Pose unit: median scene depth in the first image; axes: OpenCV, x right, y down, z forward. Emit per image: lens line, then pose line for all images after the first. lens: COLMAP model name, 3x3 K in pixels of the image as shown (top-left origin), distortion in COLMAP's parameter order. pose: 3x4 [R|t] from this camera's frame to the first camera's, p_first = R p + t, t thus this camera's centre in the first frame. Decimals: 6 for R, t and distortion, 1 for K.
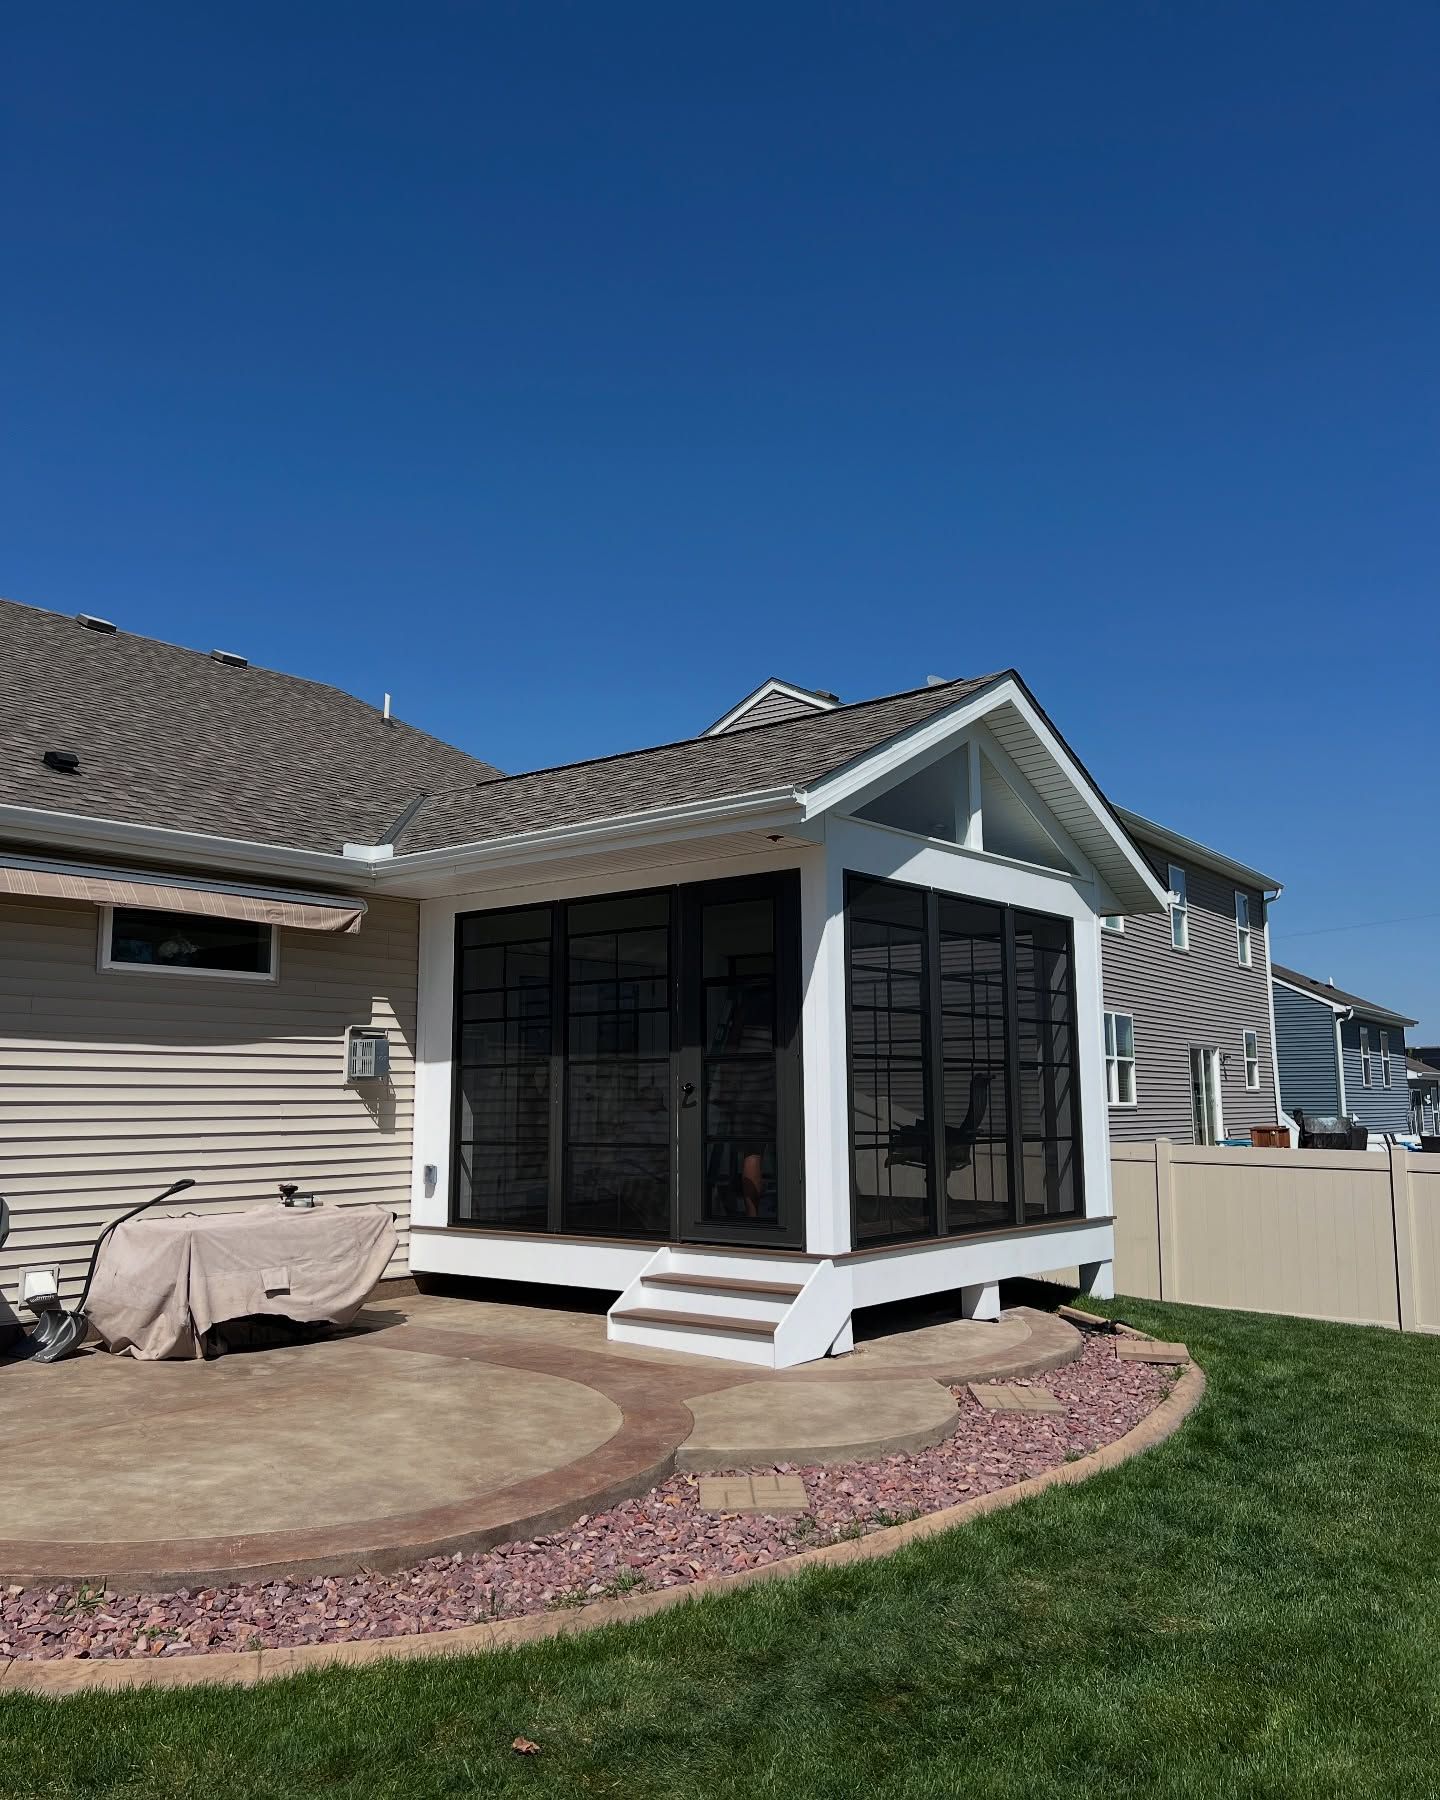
lens RADIAL K [[1436.2, 0, 714.8], [0, 1436.2, 901.6], [0, 0, 1]] dist [0.008946, -0.006016]
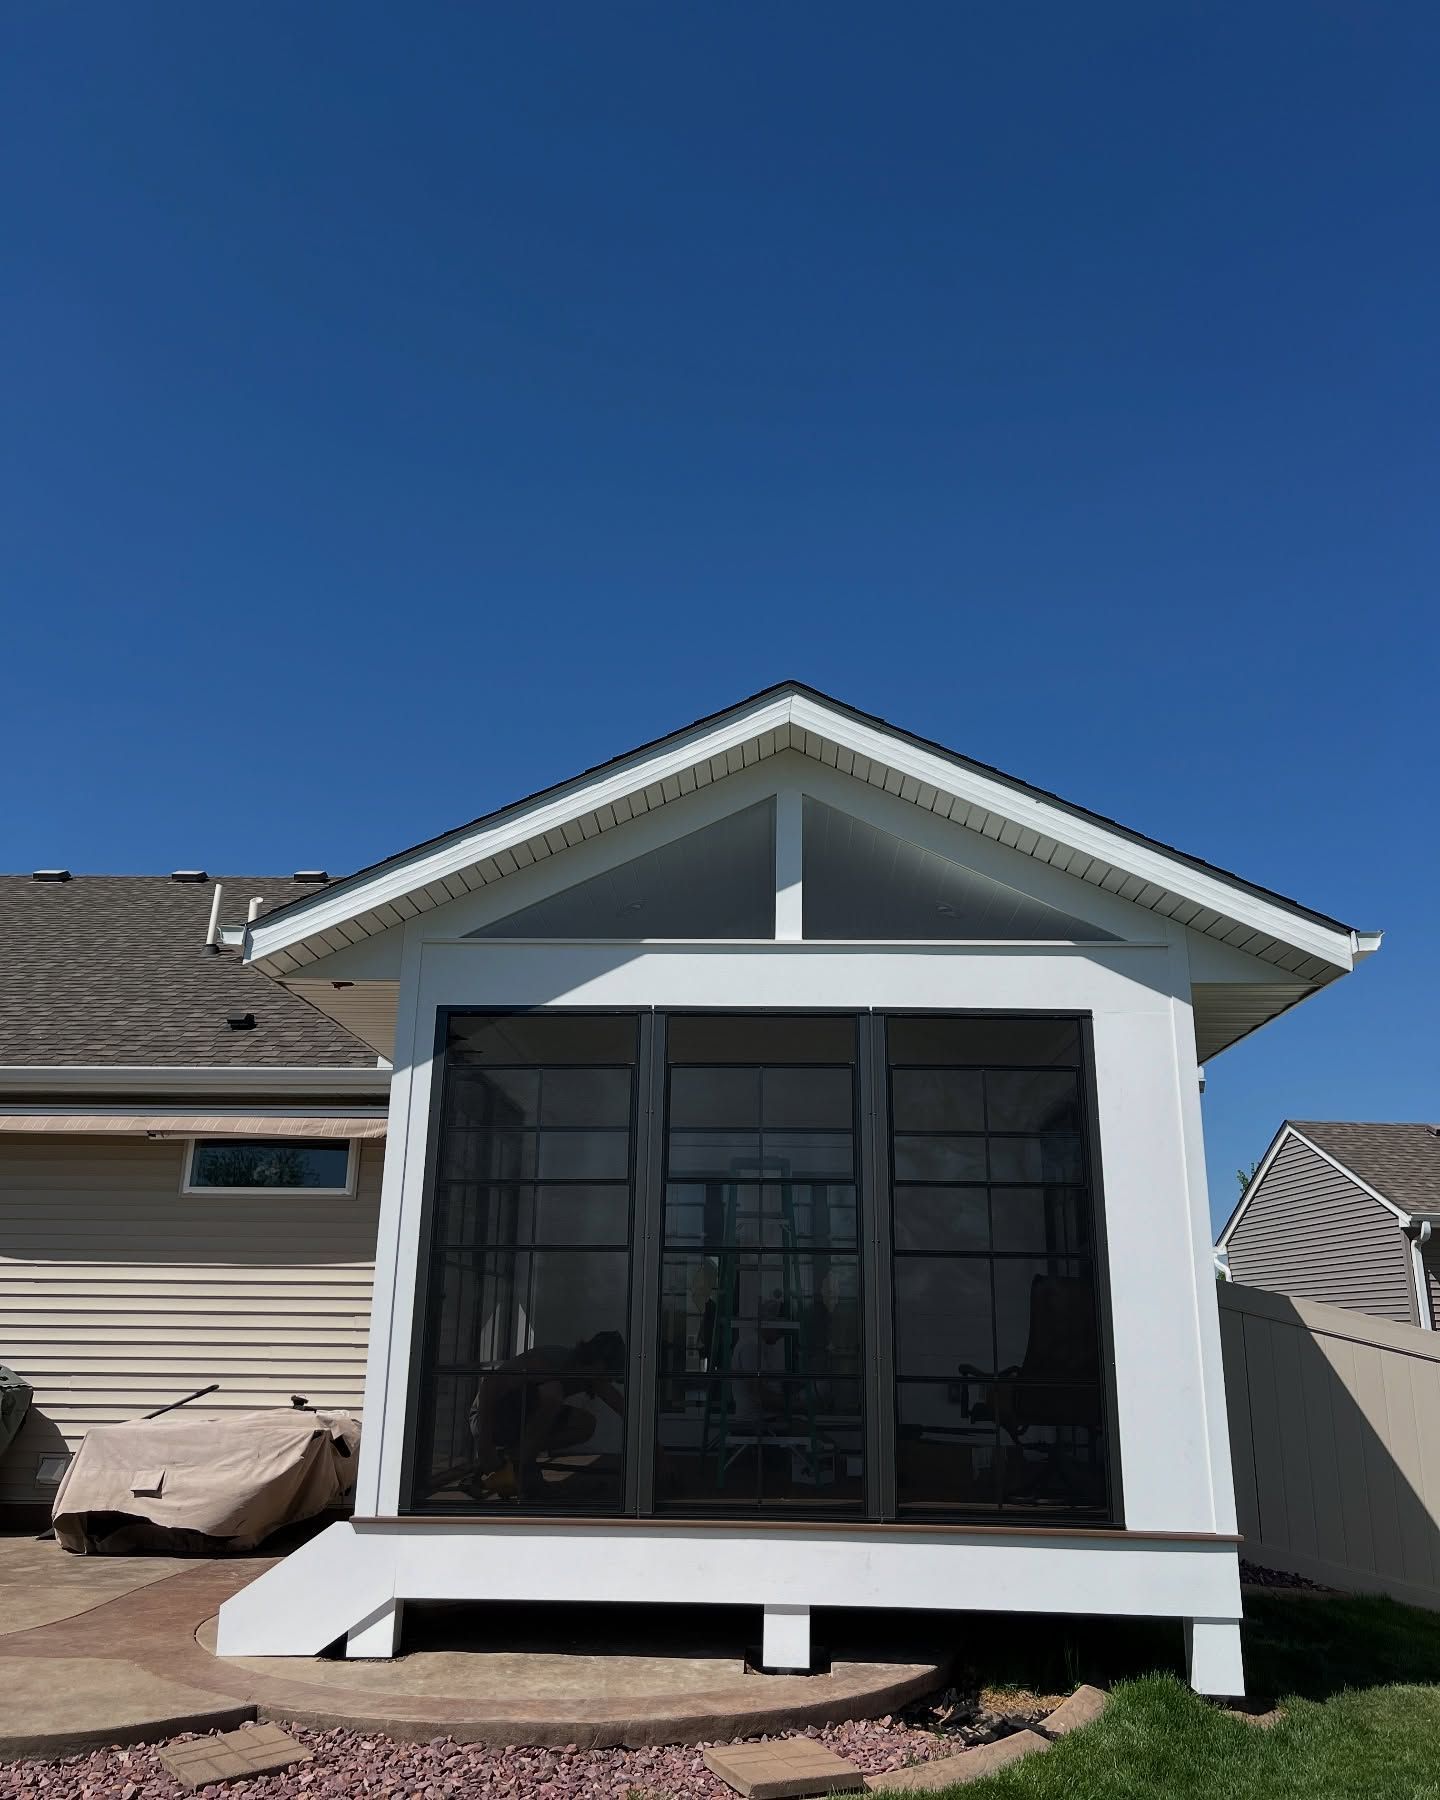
lens RADIAL K [[1436.2, 0, 718.4], [0, 1436.2, 893.4], [0, 0, 1]] dist [0.008946, -0.006016]
pose [[0.614637, -0.222432, -0.756799, 0.737850], [0.093150, 0.973173, -0.210375, 0.090819], [0.783291, 0.058809, 0.618868, 0.575649]]
